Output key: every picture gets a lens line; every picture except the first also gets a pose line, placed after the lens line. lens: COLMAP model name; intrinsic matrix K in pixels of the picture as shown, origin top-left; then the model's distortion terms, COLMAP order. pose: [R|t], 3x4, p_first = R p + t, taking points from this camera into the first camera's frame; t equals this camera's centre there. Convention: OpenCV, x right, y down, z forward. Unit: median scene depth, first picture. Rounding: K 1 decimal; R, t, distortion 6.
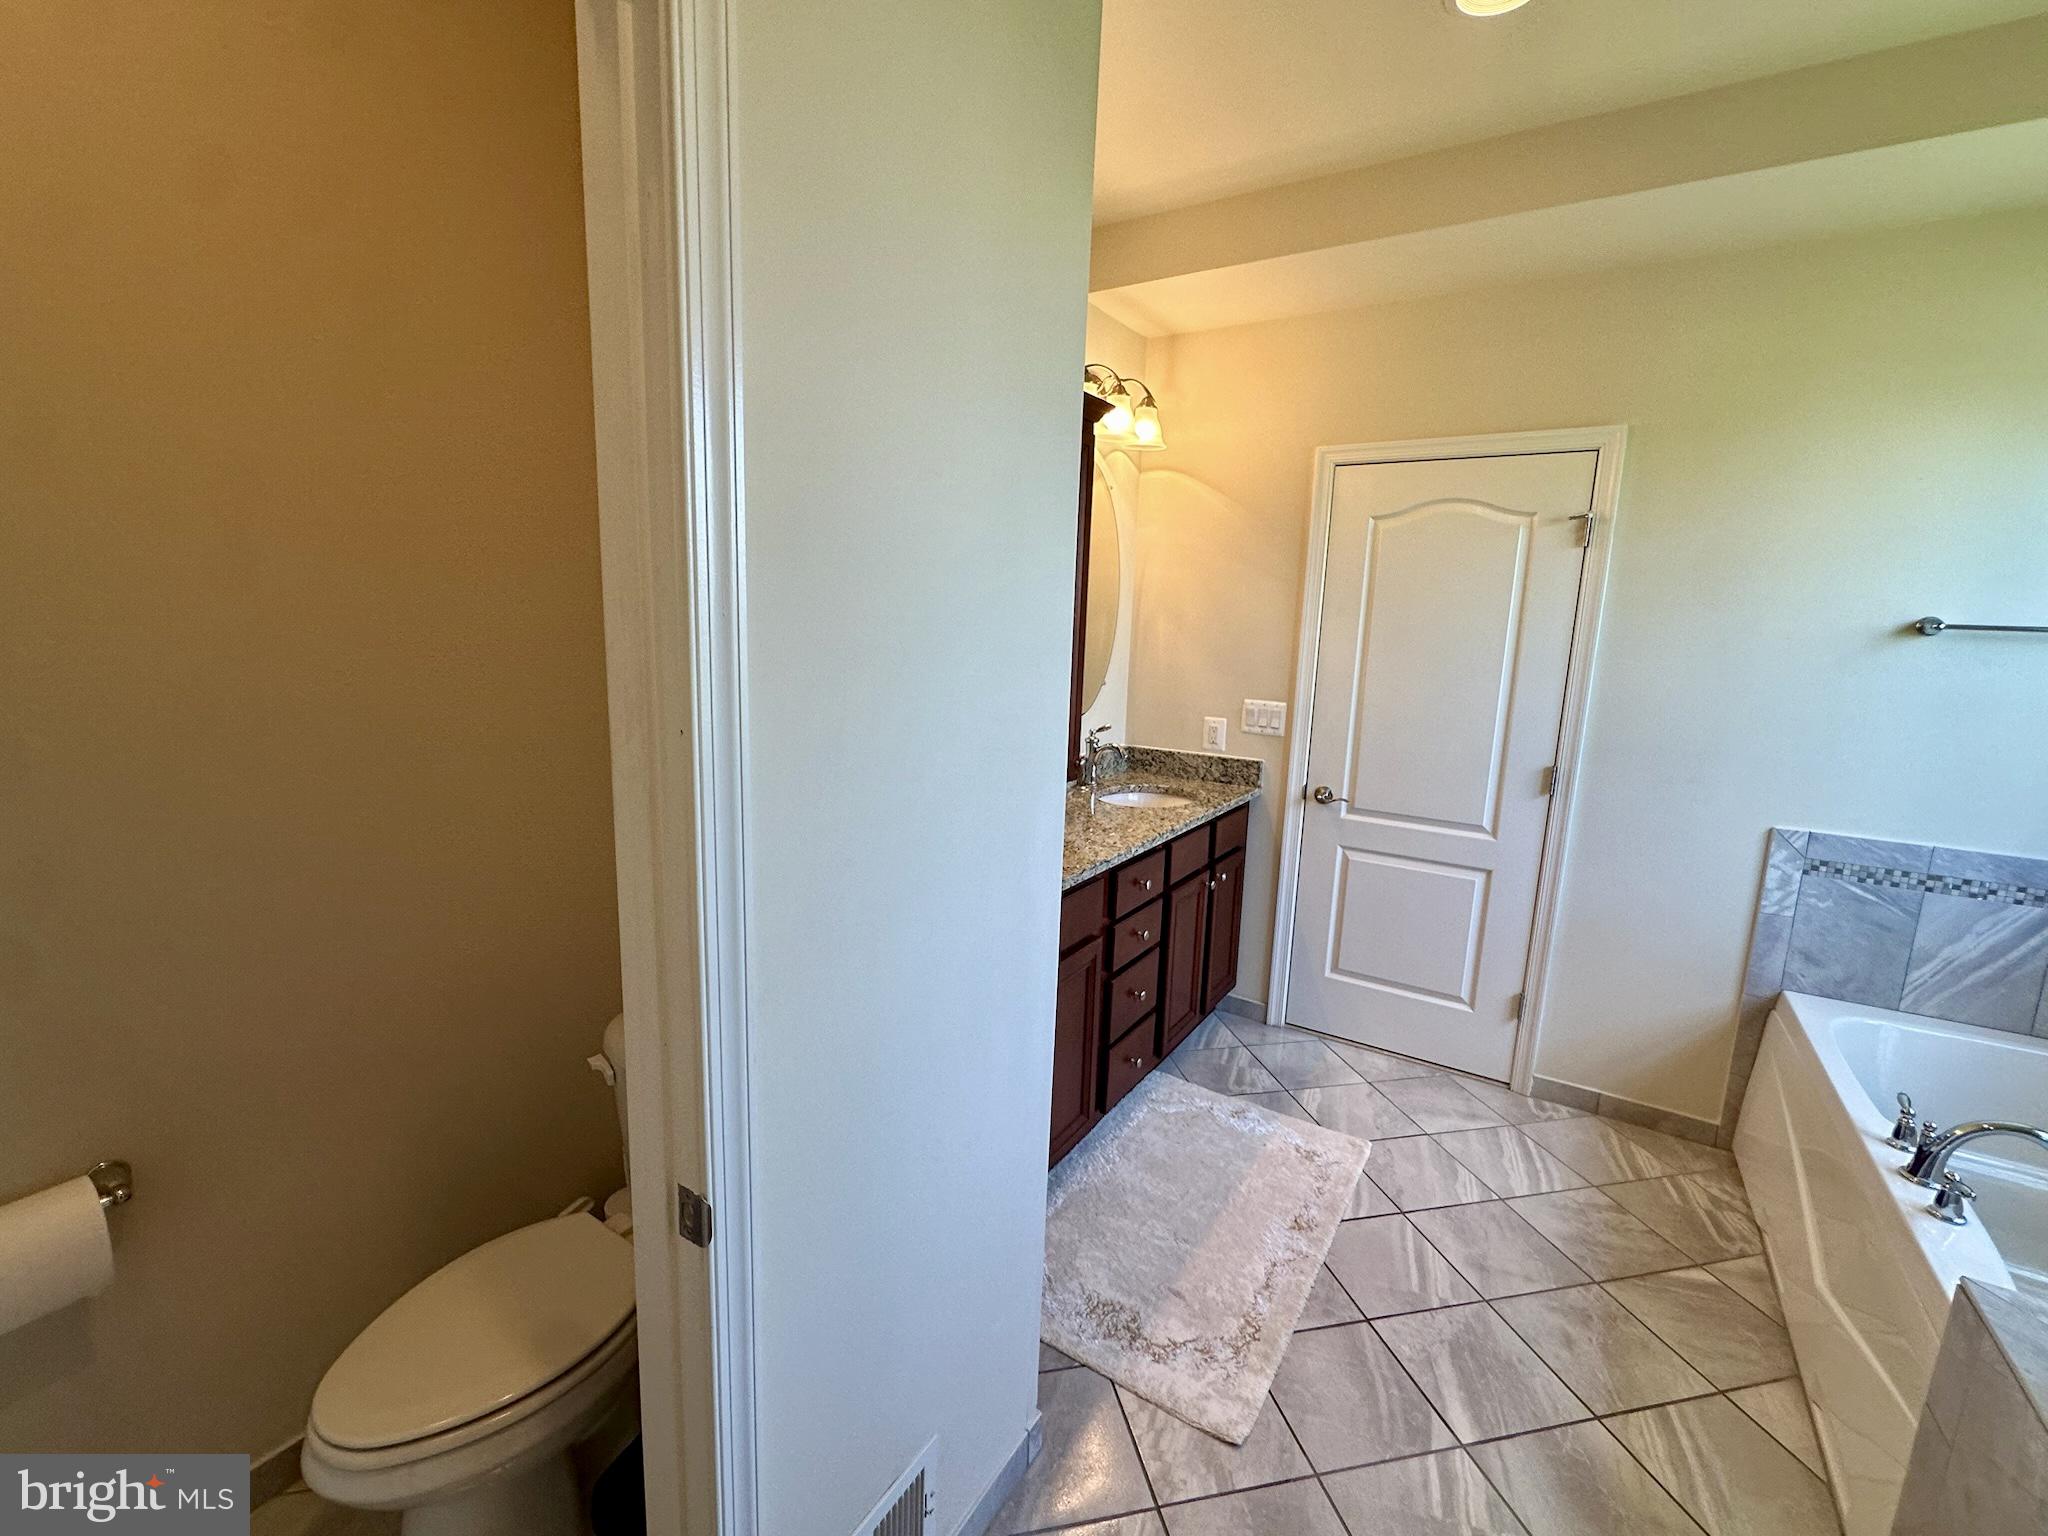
lens RADIAL K [[882.4, 0, 1026.7], [0, 882.4, 768.8], [0, 0, 1]] dist [0.000071, 0.000481]
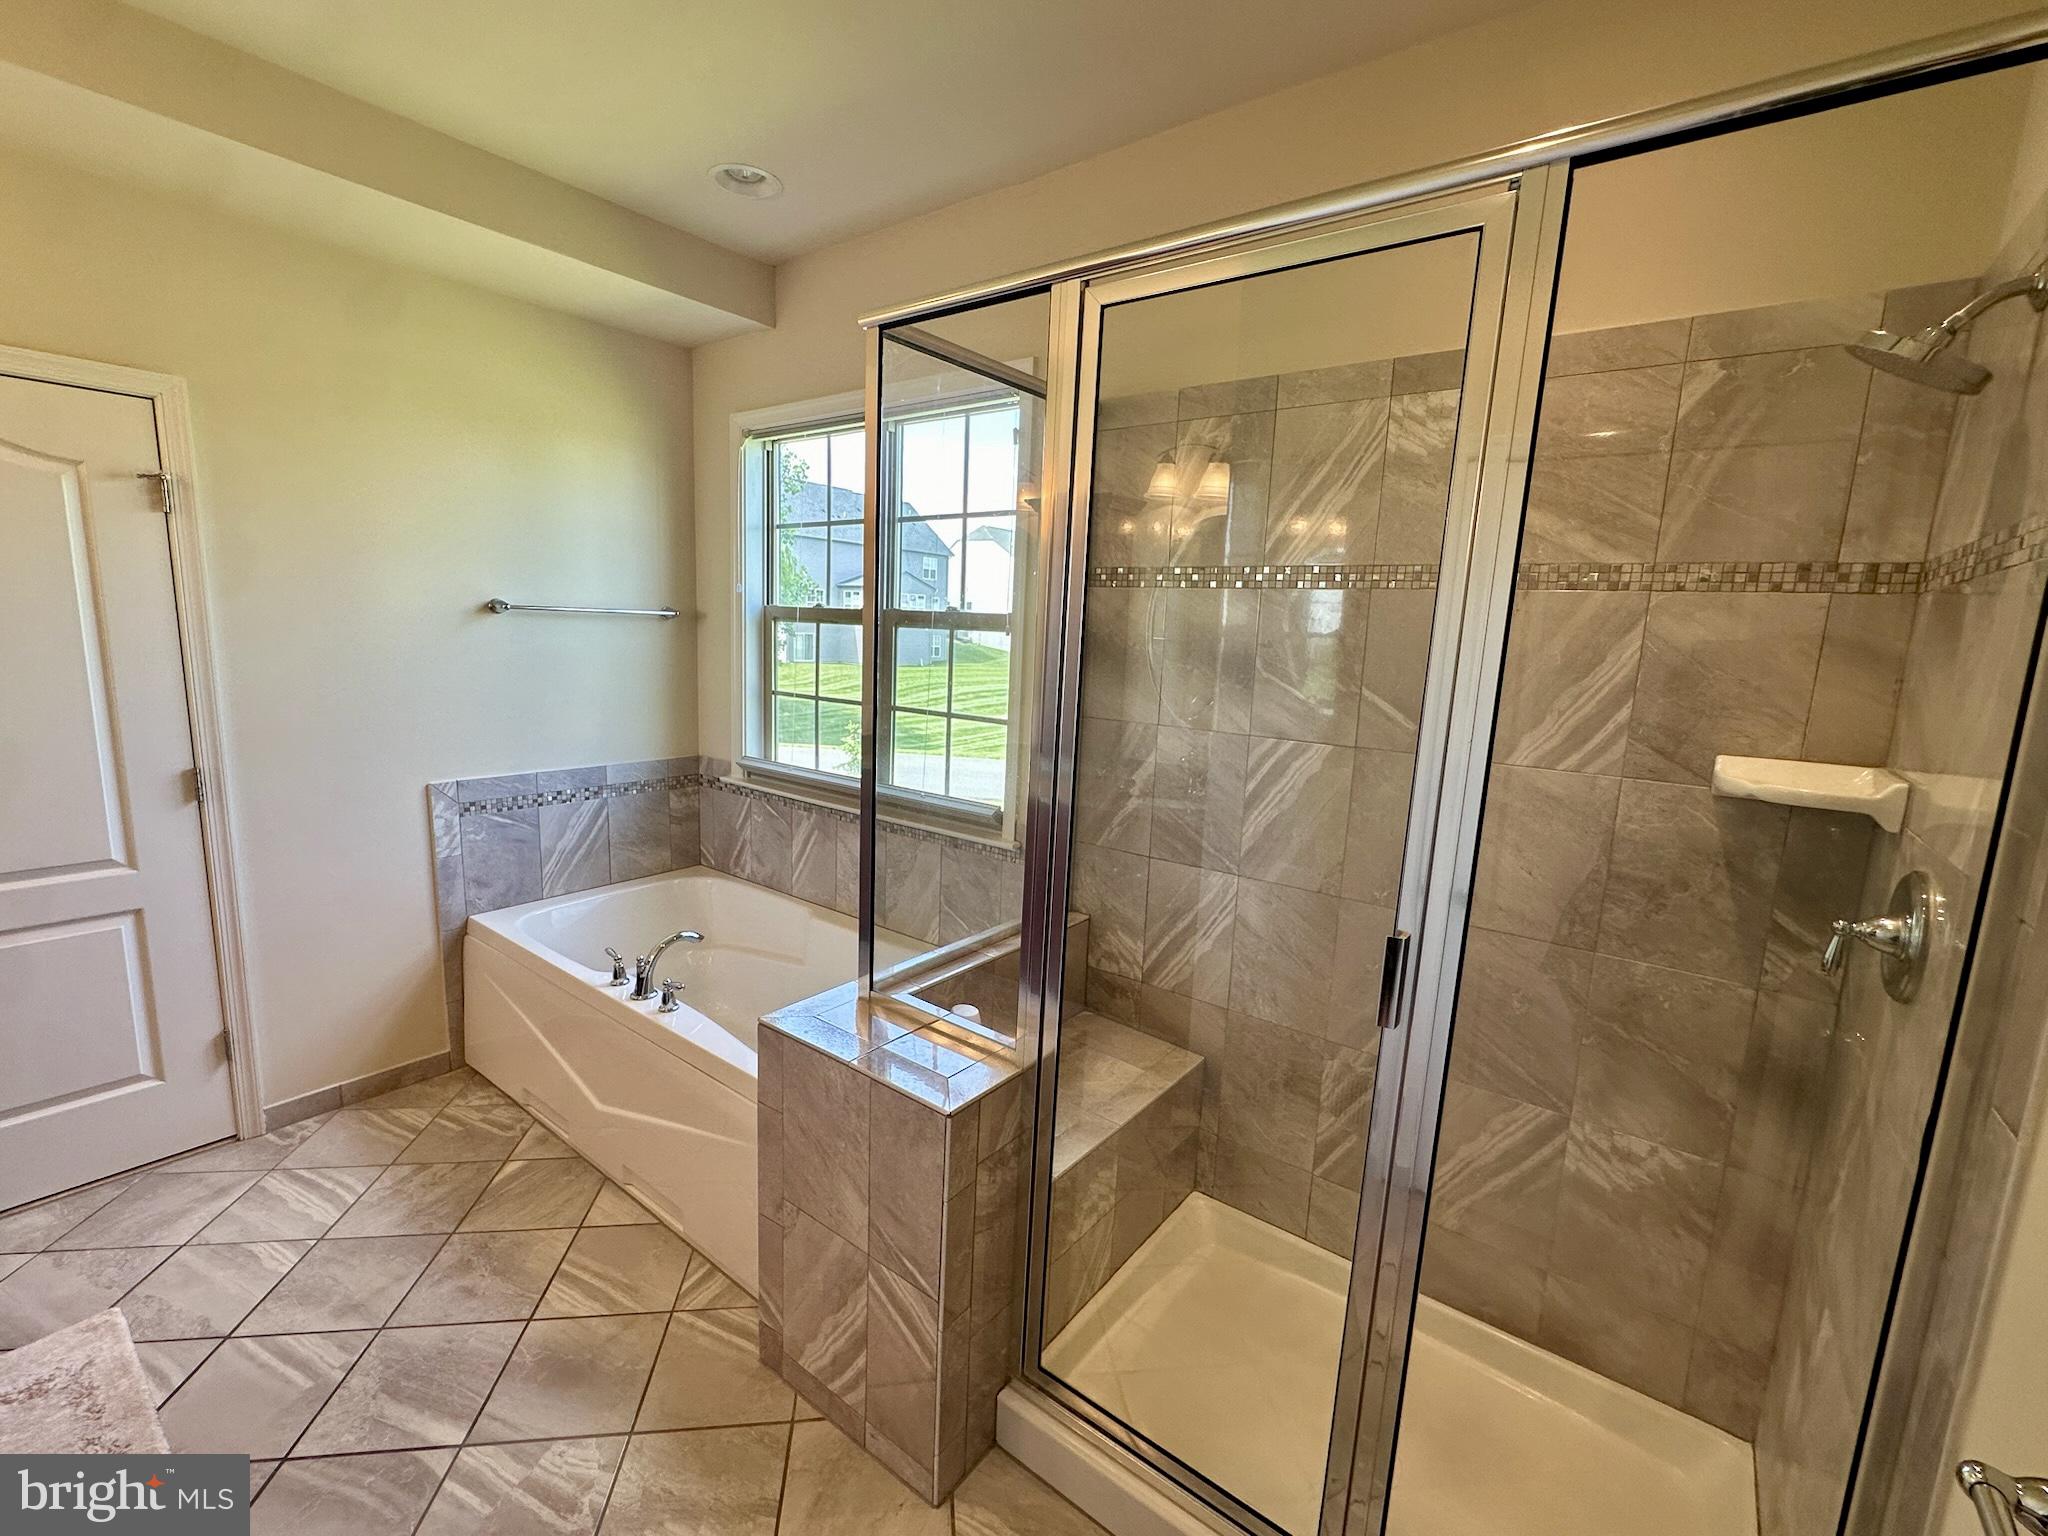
lens RADIAL K [[882.4, 0, 1025.0], [0, 882.4, 767.2], [0, 0, 1]] dist [0.000071, 0.000481]
pose [[0.096050, -0.189351, 0.977200, -0.188379], [0.138236, 0.974763, 0.175292, -0.048108], [-0.985731, 0.118247, 0.119801, 0.107777]]
